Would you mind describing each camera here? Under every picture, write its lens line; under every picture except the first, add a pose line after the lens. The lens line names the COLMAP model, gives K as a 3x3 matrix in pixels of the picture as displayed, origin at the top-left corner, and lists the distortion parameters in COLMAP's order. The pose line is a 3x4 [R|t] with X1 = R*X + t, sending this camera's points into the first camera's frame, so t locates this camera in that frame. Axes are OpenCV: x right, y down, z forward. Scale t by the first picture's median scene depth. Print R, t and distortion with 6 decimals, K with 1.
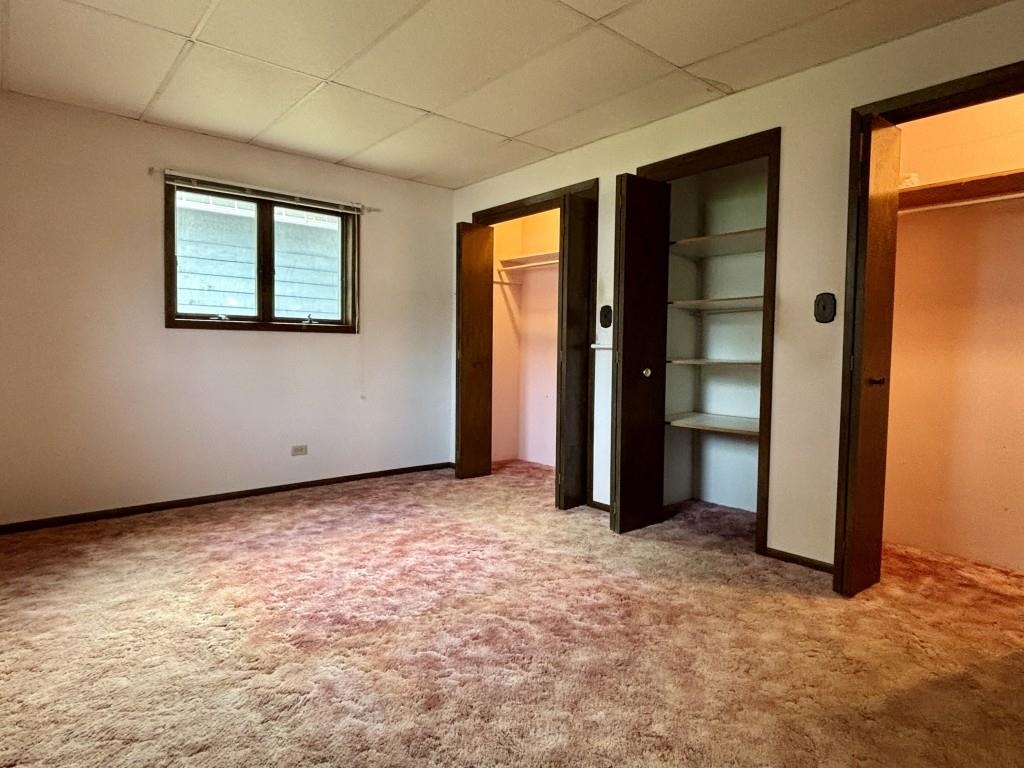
lens RADIAL K [[577.2, 0, 512.0], [0, 577.2, 384.0], [0, 0, 1]] dist [0.030506, -0.030358]
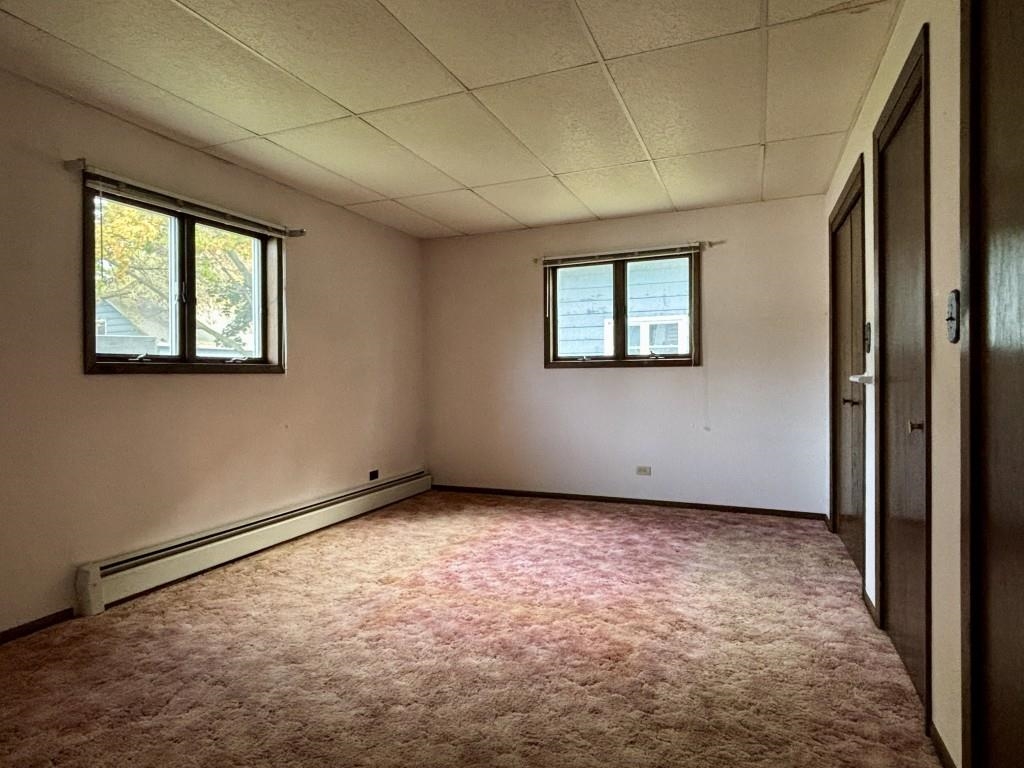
lens RADIAL K [[593.6, 0, 512.0], [0, 593.6, 384.0], [0, 0, 1]] dist [0.033109, -0.047346]
pose [[0.459949, -0.000205, -0.887945, 0.642294], [-0.037976, 0.999080, -0.019902, -0.026820], [0.887133, 0.042875, 0.459518, 0.270958]]
